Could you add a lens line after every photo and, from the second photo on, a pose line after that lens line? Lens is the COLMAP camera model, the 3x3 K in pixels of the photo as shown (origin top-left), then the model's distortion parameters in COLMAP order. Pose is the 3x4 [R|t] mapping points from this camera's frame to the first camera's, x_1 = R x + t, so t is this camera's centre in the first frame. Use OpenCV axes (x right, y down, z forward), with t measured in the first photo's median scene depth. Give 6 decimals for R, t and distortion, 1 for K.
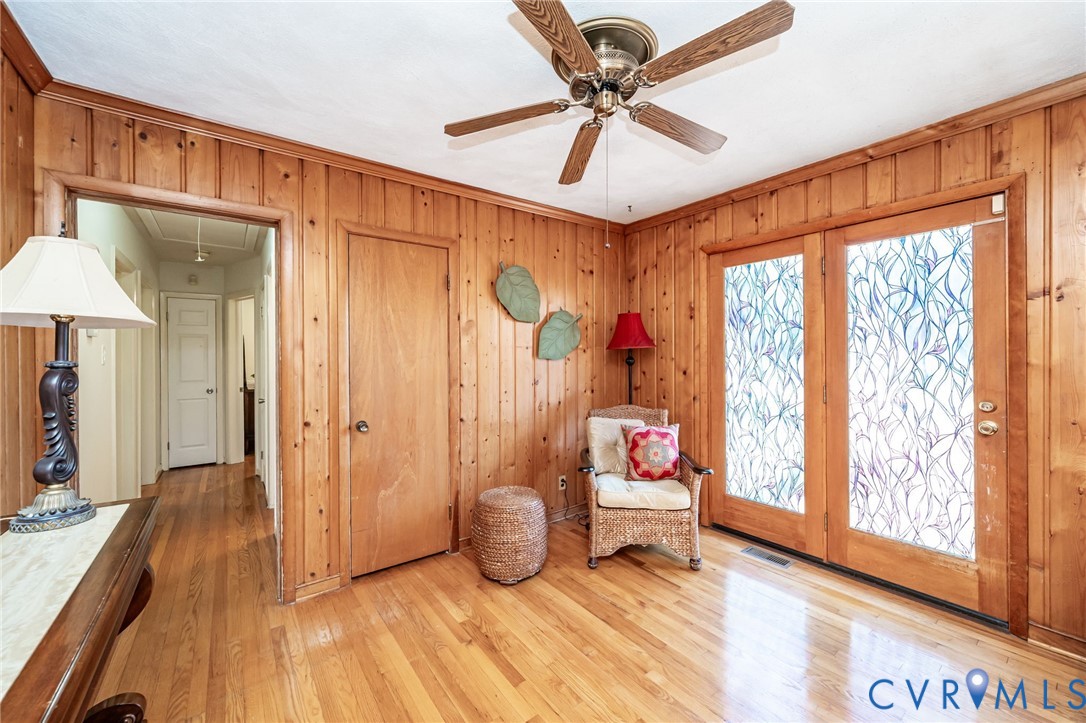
lens RADIAL K [[425.0, 0, 541.5], [0, 425.0, 359.7], [0, 0, 1]] dist [-0.000596, 0.000715]
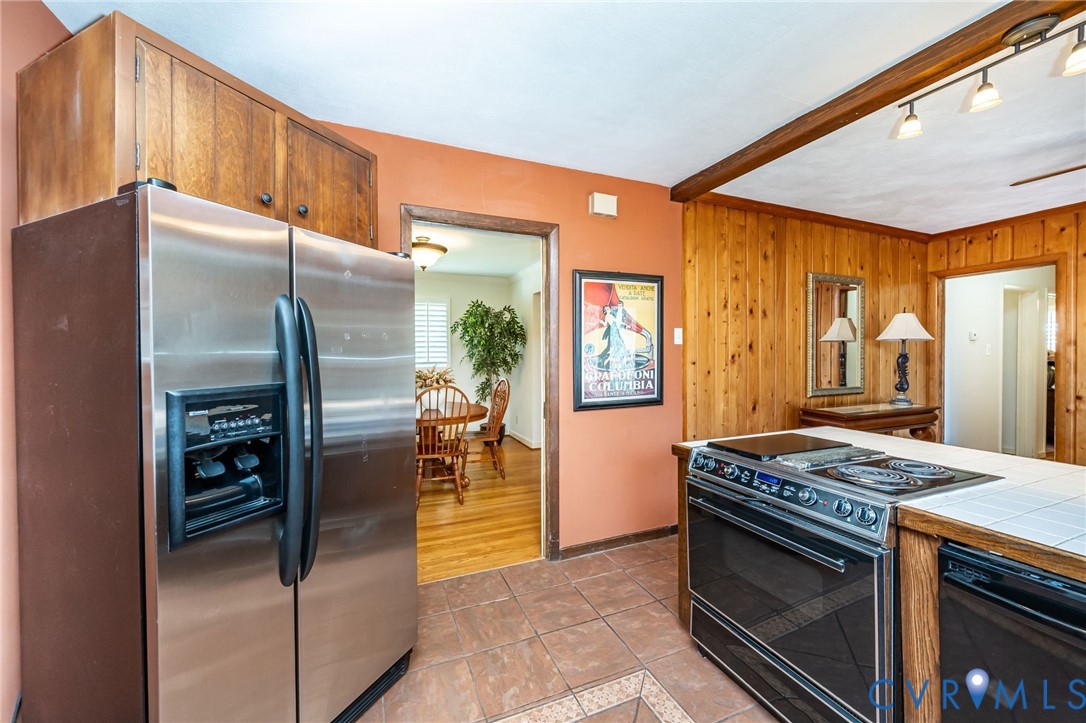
lens RADIAL K [[425.0, 0, 545.6], [0, 425.0, 358.6], [0, 0, 1]] dist [-0.000596, 0.000715]
pose [[-0.235409, 0.016223, -0.971761, 1.415198], [0.002035, 0.999867, 0.016199, -0.007624], [0.971894, 0.001836, -0.235410, -0.457162]]
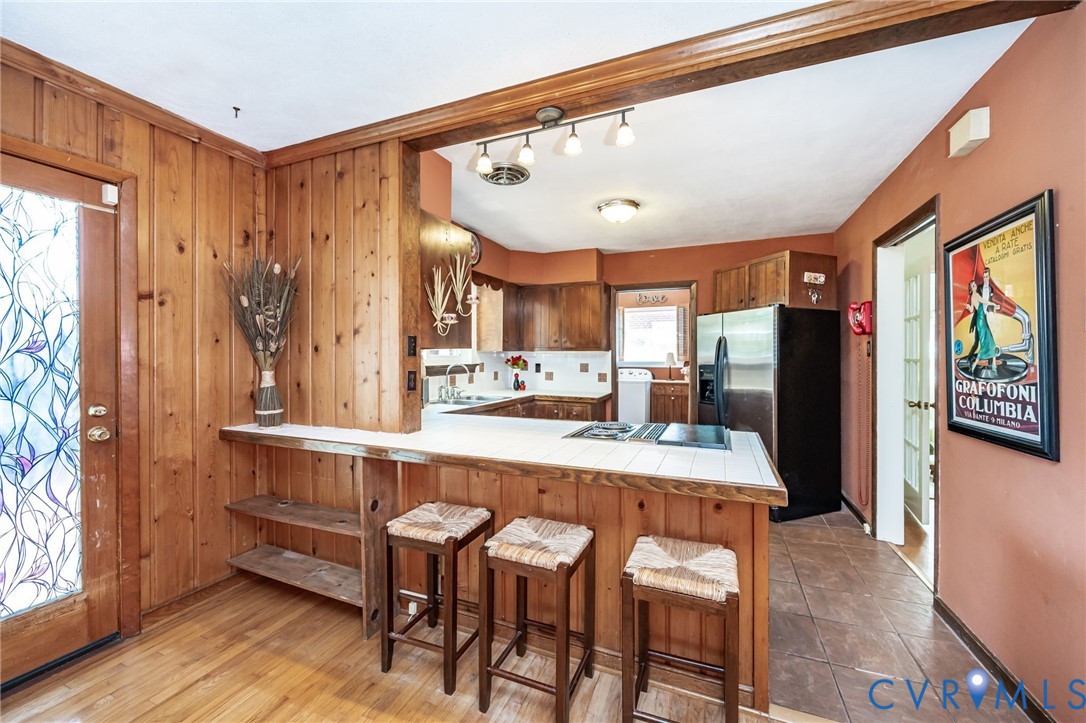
lens RADIAL K [[425.0, 0, 545.3], [0, 425.0, 356.6], [0, 0, 1]] dist [-0.000596, 0.000715]
pose [[-0.520793, 0.002321, 0.853680, -0.219217], [0.006298, 0.999980, 0.001123, -0.001264], [-0.853659, 0.005961, -0.520797, 0.628974]]
